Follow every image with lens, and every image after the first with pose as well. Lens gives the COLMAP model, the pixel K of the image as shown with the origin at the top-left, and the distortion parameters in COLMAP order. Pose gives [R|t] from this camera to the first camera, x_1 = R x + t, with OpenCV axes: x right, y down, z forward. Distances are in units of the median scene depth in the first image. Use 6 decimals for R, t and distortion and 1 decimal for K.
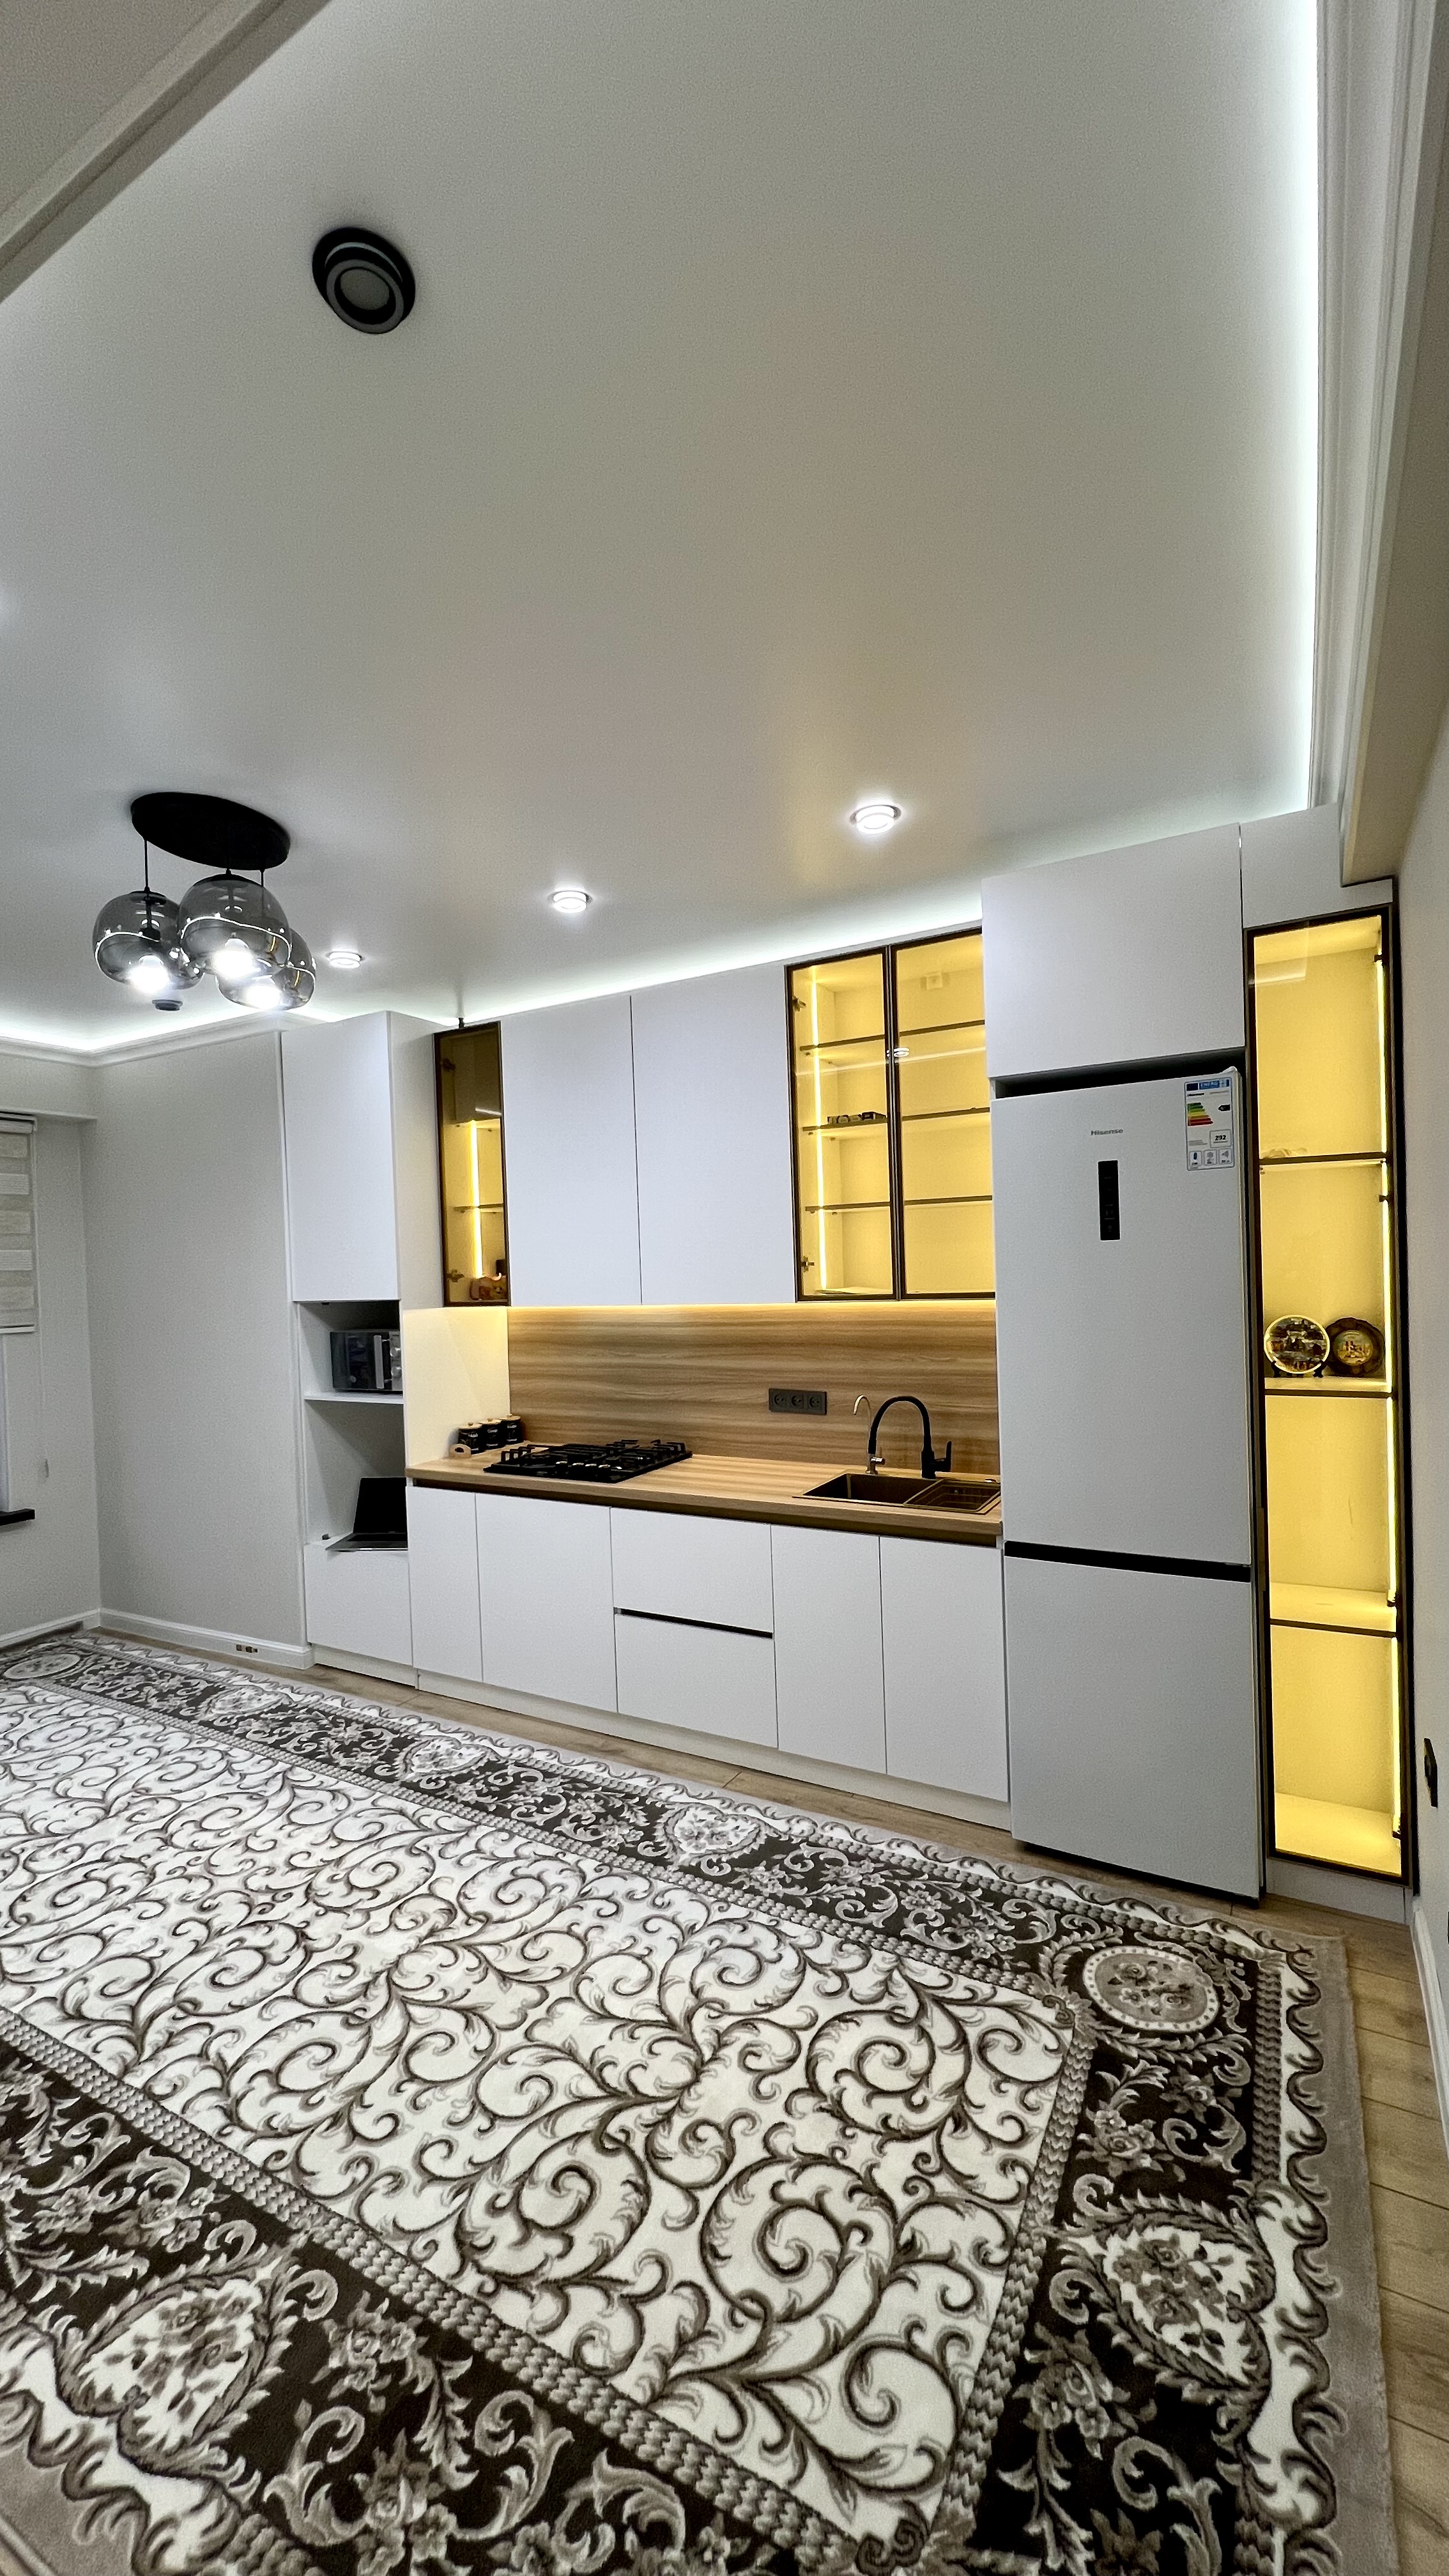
lens RADIAL K [[1028.6, 0, 729.8], [0, 1028.6, 1292.4], [0, 0, 1]] dist [-0.000378, -0.000012]
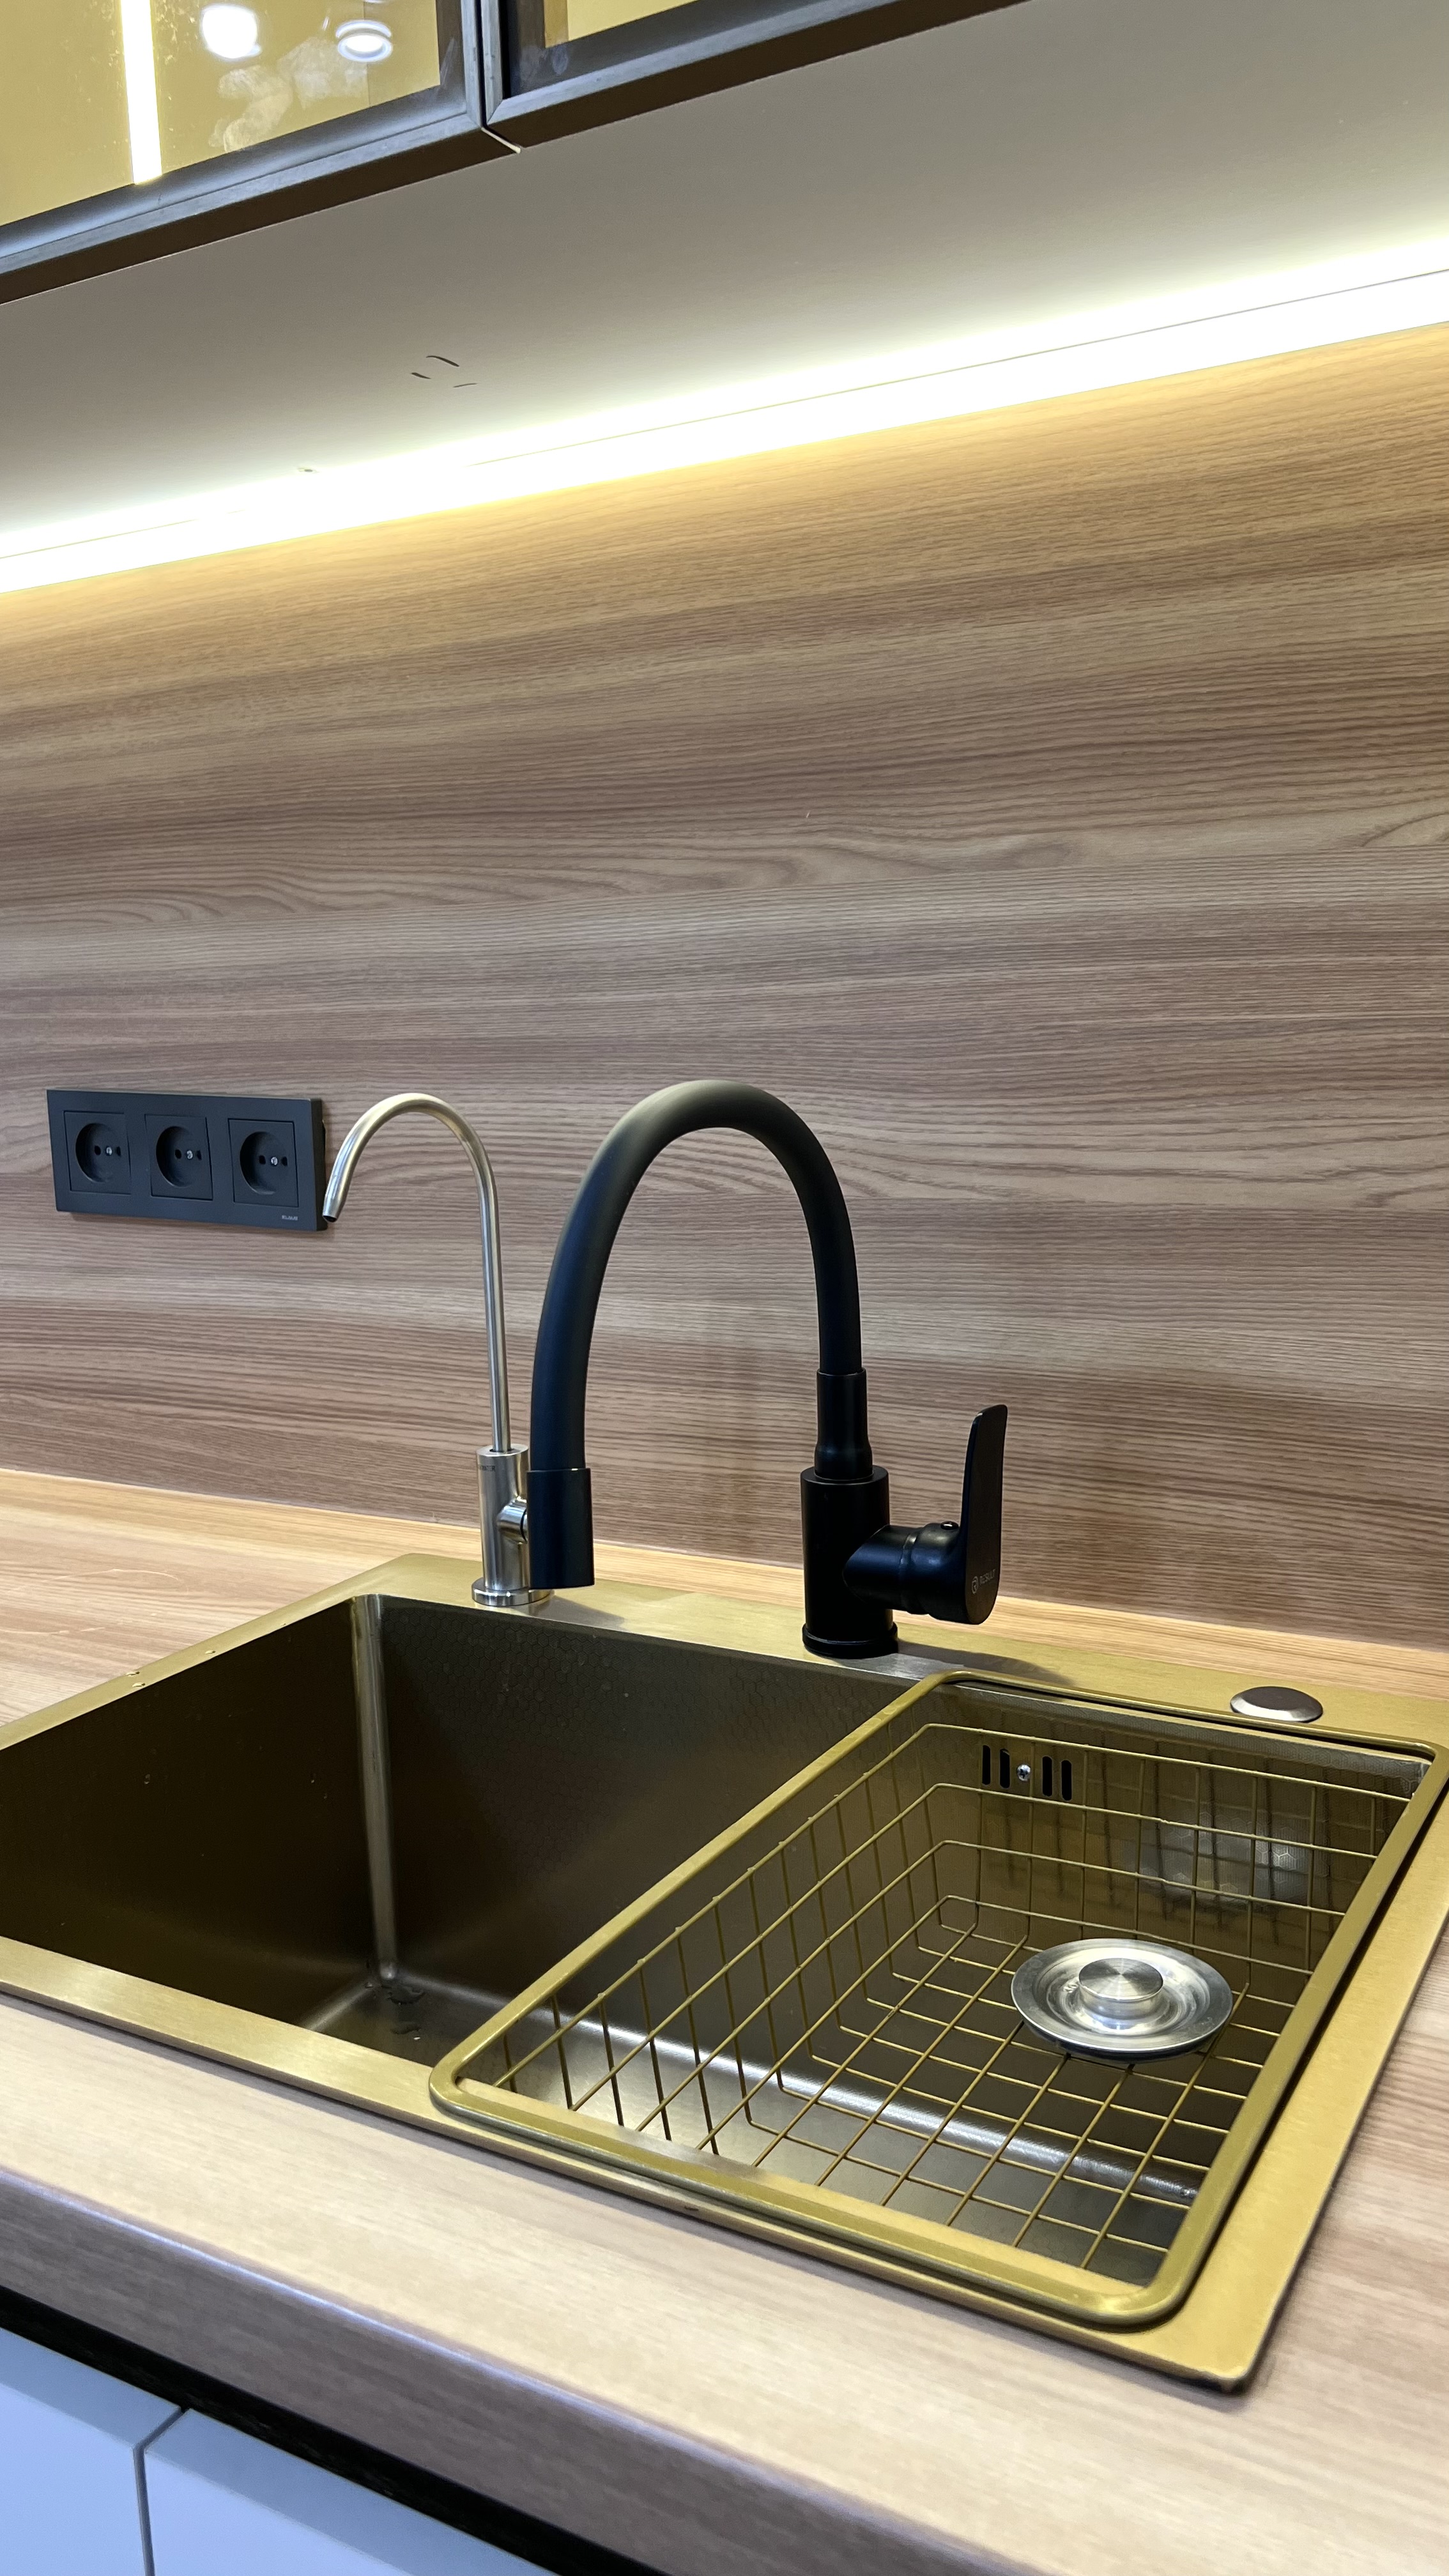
lens RADIAL K [[1984.0, 0, 723.3], [0, 1984.0, 1285.3], [0, 0, 1]] dist [0.002489, 0.000076]
pose [[0.999785, -0.007711, -0.019273, 0.171996], [0.010258, 0.990683, 0.135803, 0.085570], [0.018046, -0.135972, 0.990548, 0.689135]]
